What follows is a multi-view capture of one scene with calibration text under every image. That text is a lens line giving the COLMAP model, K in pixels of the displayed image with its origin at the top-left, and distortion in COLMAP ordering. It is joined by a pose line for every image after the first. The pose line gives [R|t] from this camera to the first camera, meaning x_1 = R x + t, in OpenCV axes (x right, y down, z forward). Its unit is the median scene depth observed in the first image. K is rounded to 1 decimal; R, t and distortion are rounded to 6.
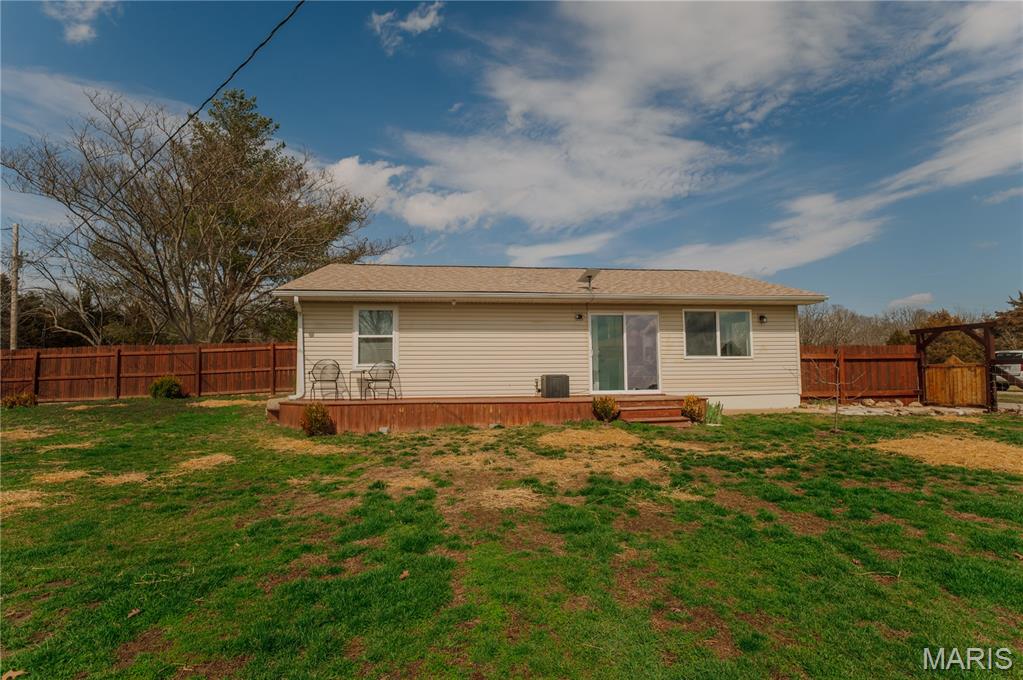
lens RADIAL K [[515.6, 0, 511.5], [0, 515.6, 340.0], [0, 0, 1]] dist [-0.030142, -0.000513]
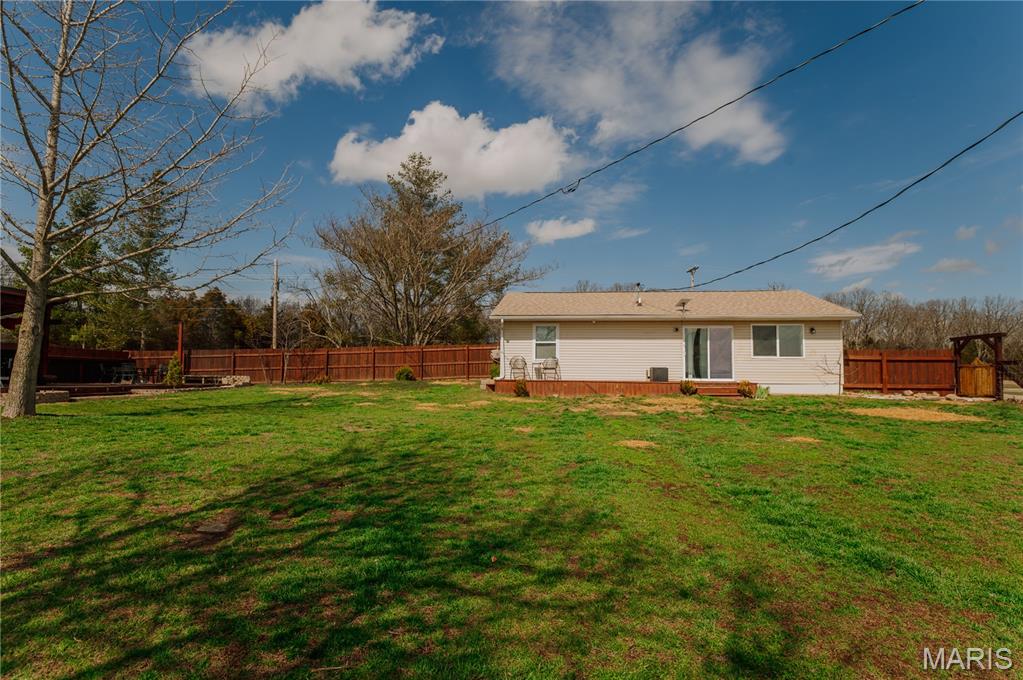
lens RADIAL K [[515.6, 0, 511.5], [0, 515.6, 340.0], [0, 0, 1]] dist [-0.030142, -0.000513]
pose [[0.971188, 0.002603, -0.238299, 0.020748], [-0.002769, 0.999996, -0.000362, -0.012703], [0.238297, 0.001012, 0.971192, -0.583858]]
